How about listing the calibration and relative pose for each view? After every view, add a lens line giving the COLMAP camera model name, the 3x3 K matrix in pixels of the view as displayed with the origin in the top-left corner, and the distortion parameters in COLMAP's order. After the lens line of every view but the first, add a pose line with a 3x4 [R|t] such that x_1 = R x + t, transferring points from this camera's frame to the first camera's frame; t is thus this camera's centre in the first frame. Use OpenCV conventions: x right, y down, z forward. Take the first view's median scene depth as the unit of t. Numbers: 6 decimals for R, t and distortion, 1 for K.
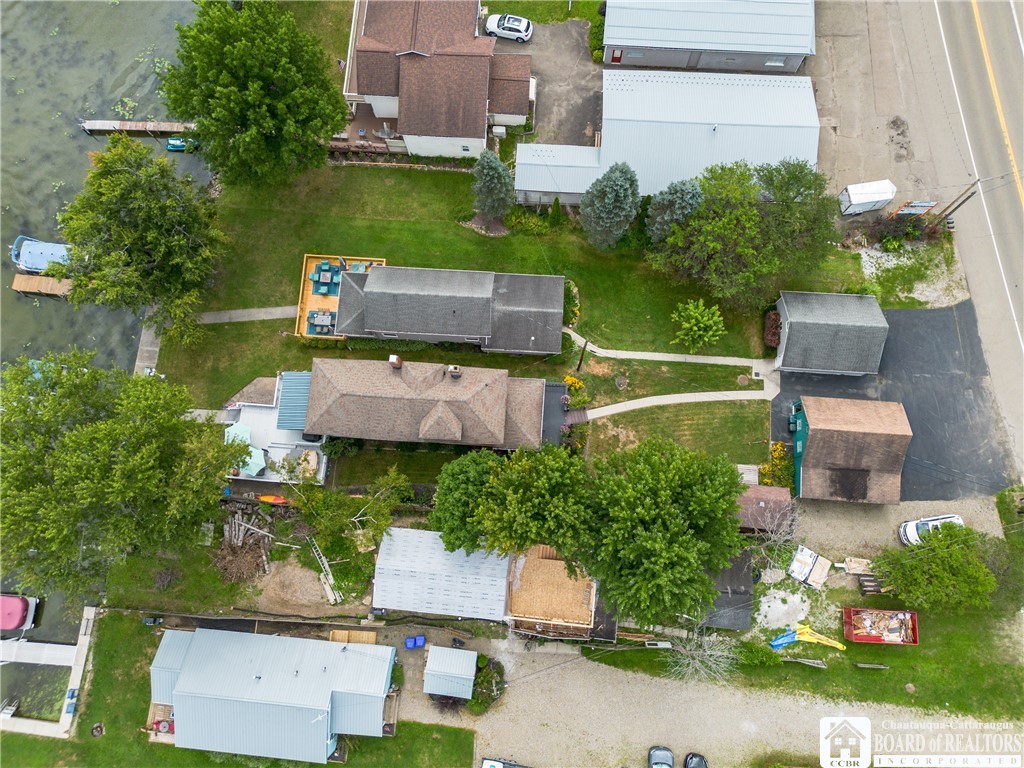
lens RADIAL K [[727.8, 0, 512.0], [0, 727.8, 384.0], [0, 0, 1]] dist [0.089834, -0.094489]
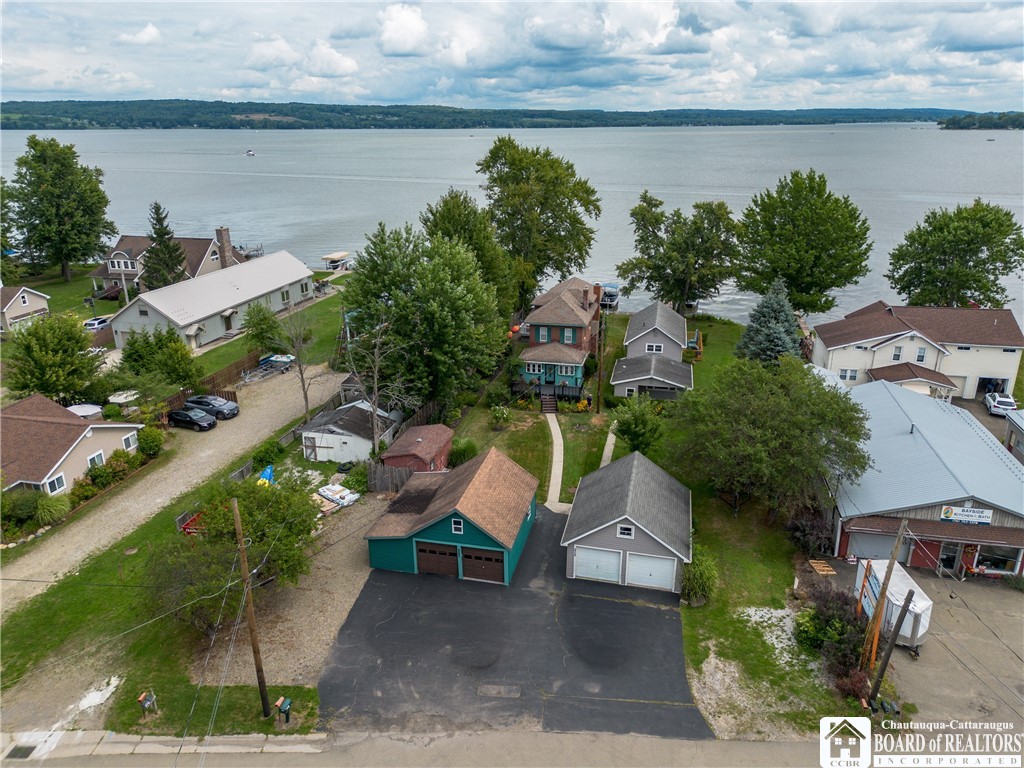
lens RADIAL K [[727.8, 0, 512.0], [0, 727.8, 384.0], [0, 0, 1]] dist [0.089834, -0.094489]
pose [[-0.160017, 0.336232, -0.928086, 1.015133], [-0.962081, 0.157274, 0.222856, -0.133845], [0.220895, 0.928554, 0.298316, 0.649245]]
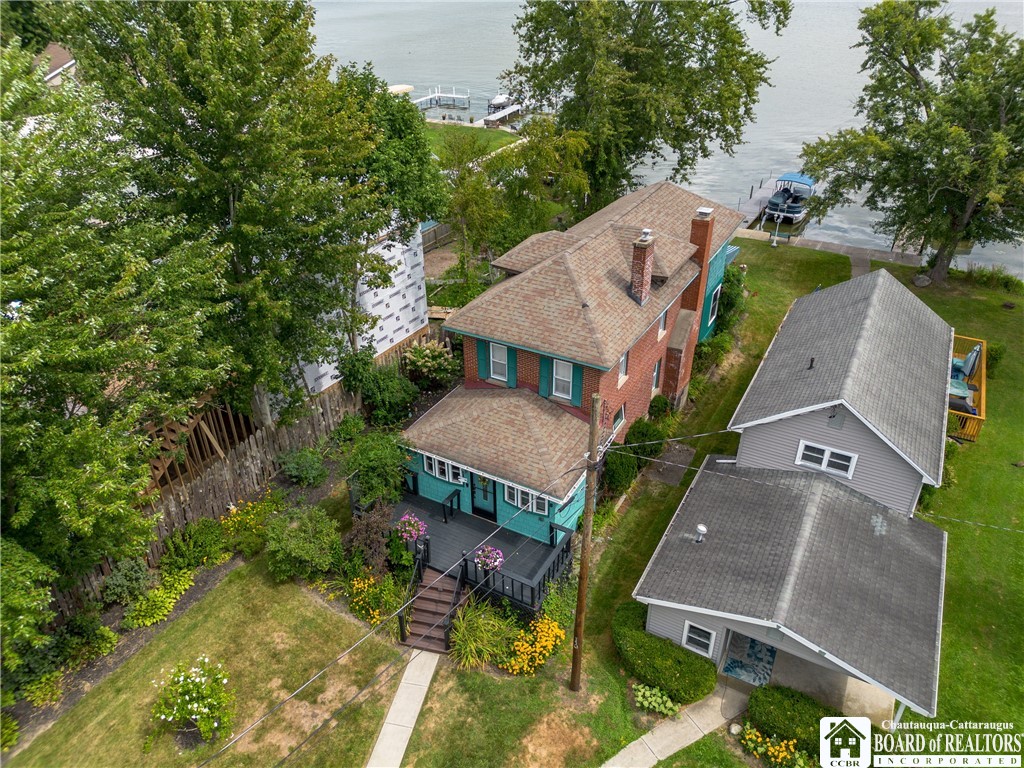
lens RADIAL K [[727.8, 0, 512.0], [0, 727.8, 384.0], [0, 0, 1]] dist [0.089834, -0.094489]
pose [[-0.432369, 0.473264, -0.767514, 0.275703], [-0.878462, -0.029103, 0.476925, -0.138298], [0.203374, 0.880440, 0.428328, 0.761085]]
